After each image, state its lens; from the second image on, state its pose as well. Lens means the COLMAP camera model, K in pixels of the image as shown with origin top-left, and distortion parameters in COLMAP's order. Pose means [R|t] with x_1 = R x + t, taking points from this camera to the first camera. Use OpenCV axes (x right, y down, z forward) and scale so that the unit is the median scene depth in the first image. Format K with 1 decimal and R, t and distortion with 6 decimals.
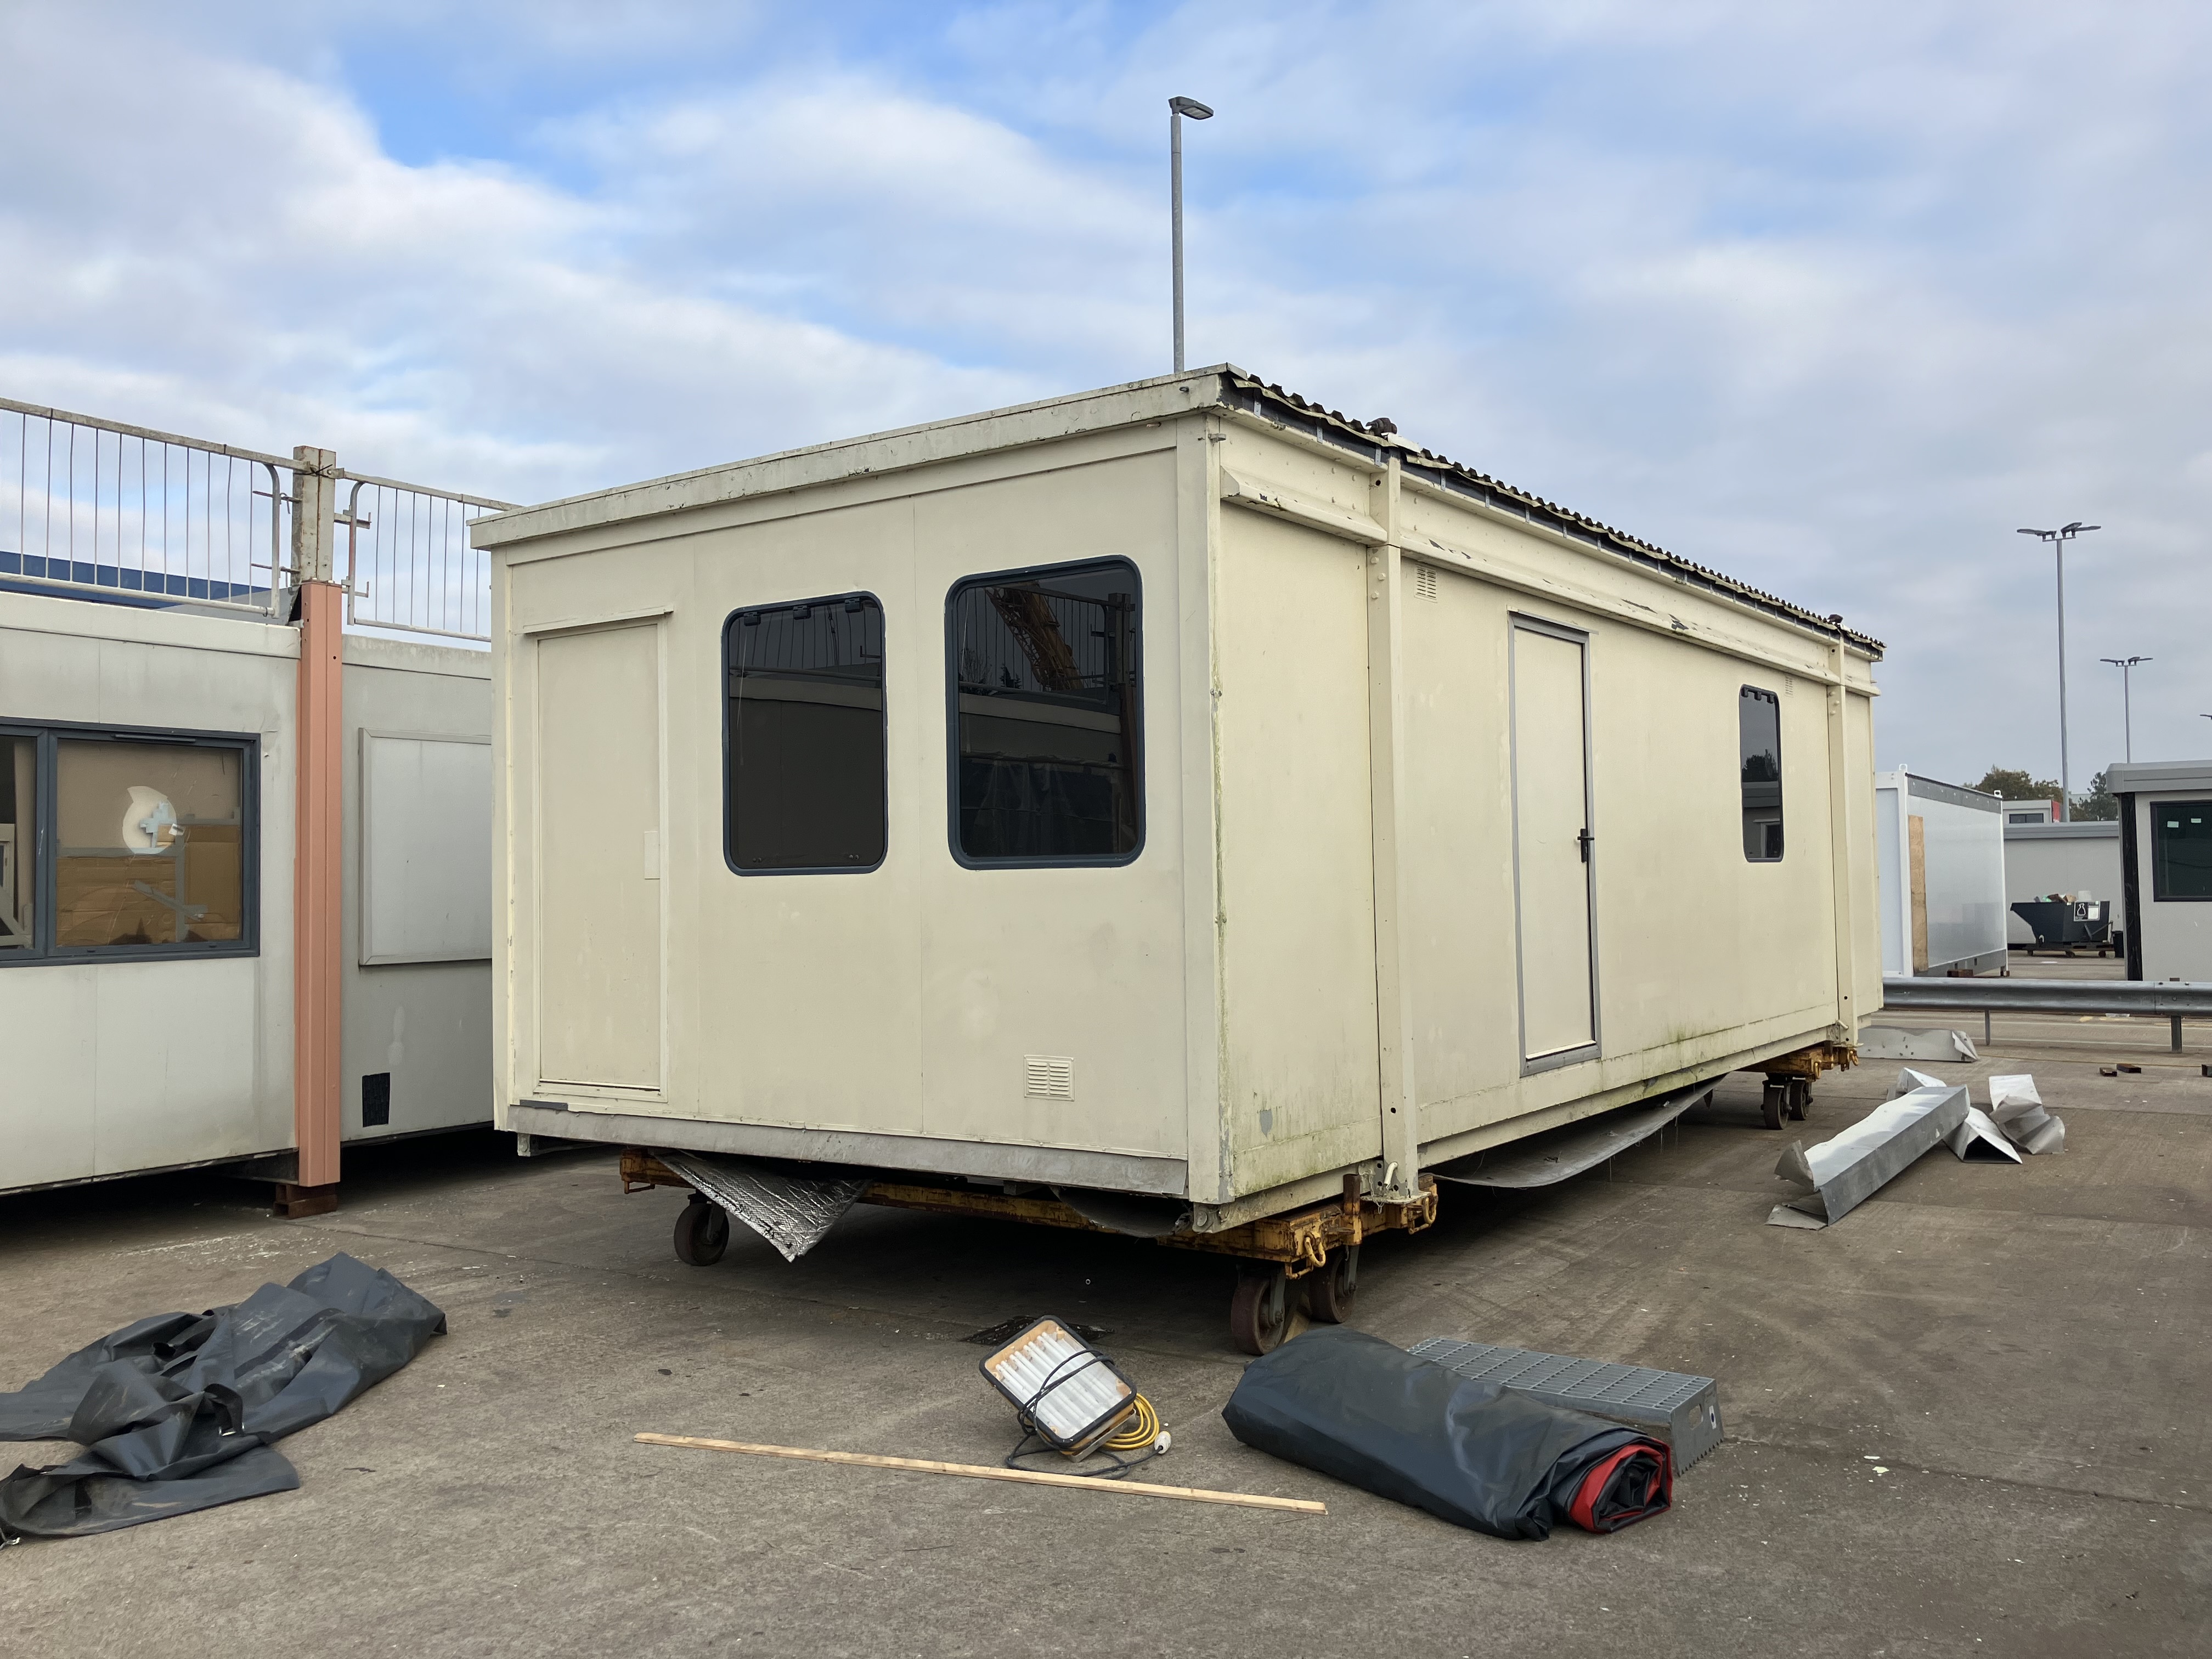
lens RADIAL K [[1783.0, 0, 1106.0], [0, 1783.0, 829.5], [0, 0, 1]] dist [0.111400, -0.390641]
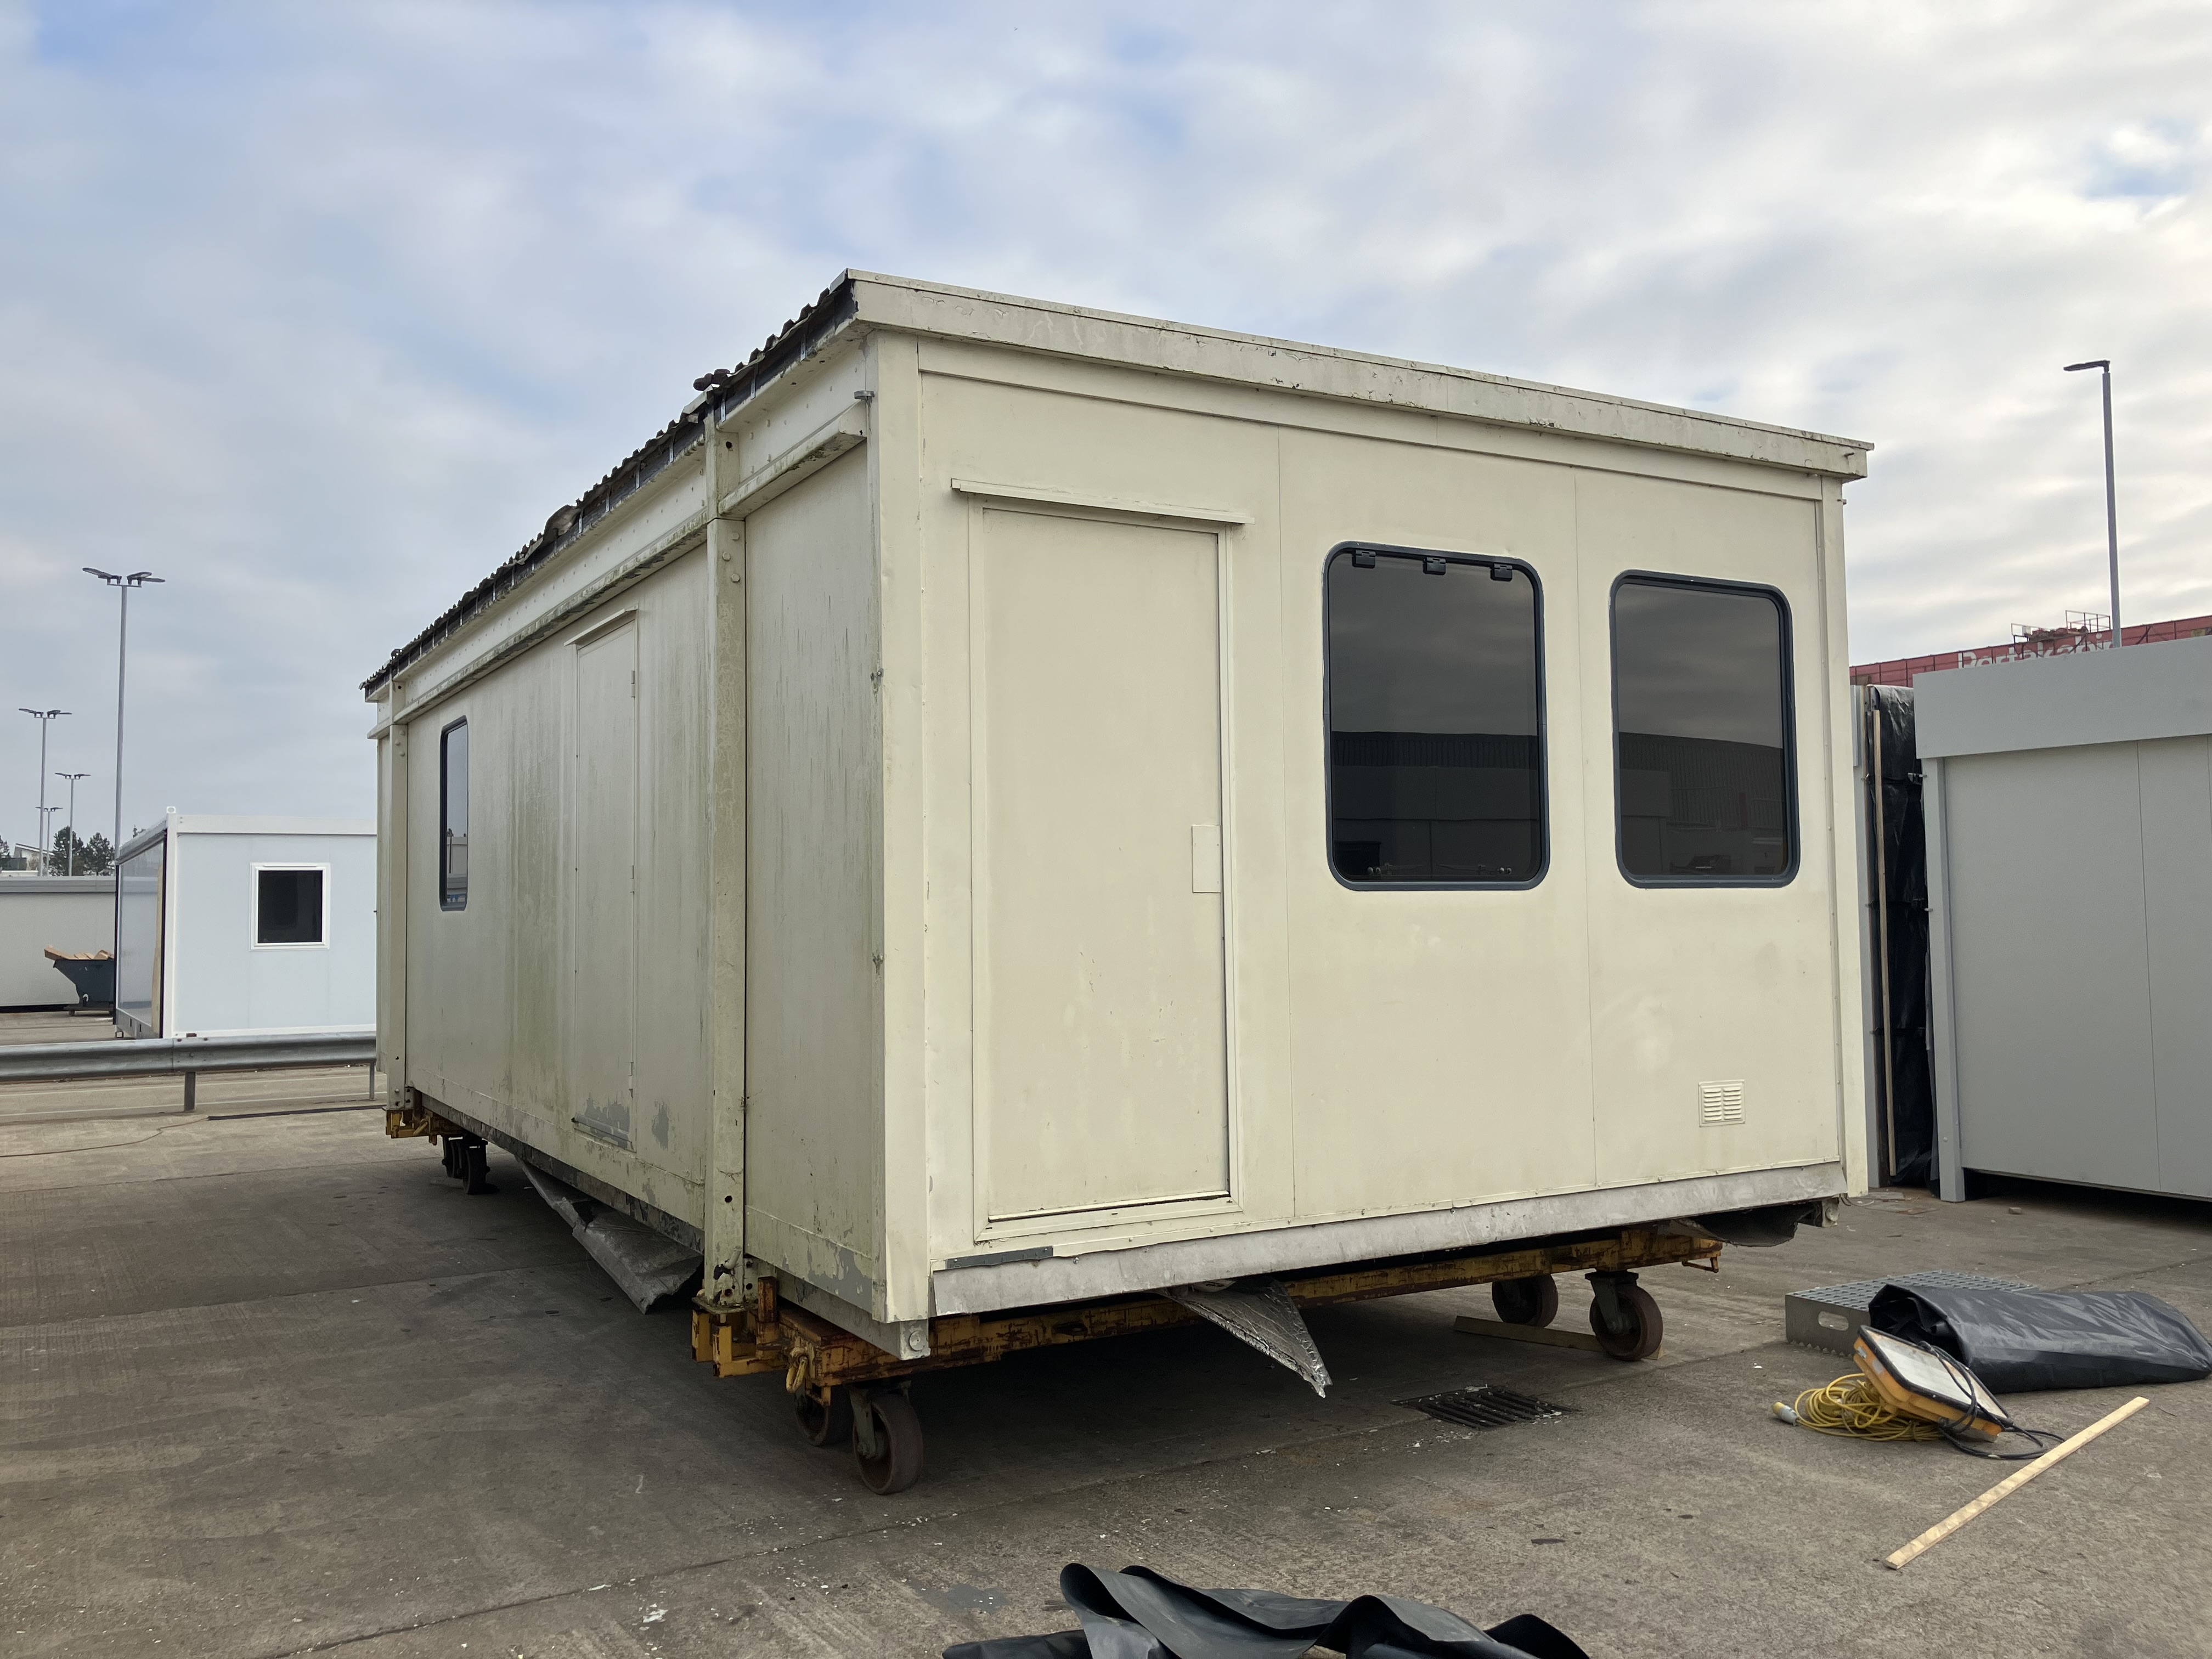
lens RADIAL K [[1800.6, 0, 1106.0], [0, 1800.6, 829.5], [0, 0, 1]] dist [0.003765, -0.000522]
pose [[0.446013, 0.050945, 0.893576, -0.934922], [-0.021511, 0.998700, -0.046202, 0.037150], [-0.894768, 0.001385, 0.446529, 0.753515]]
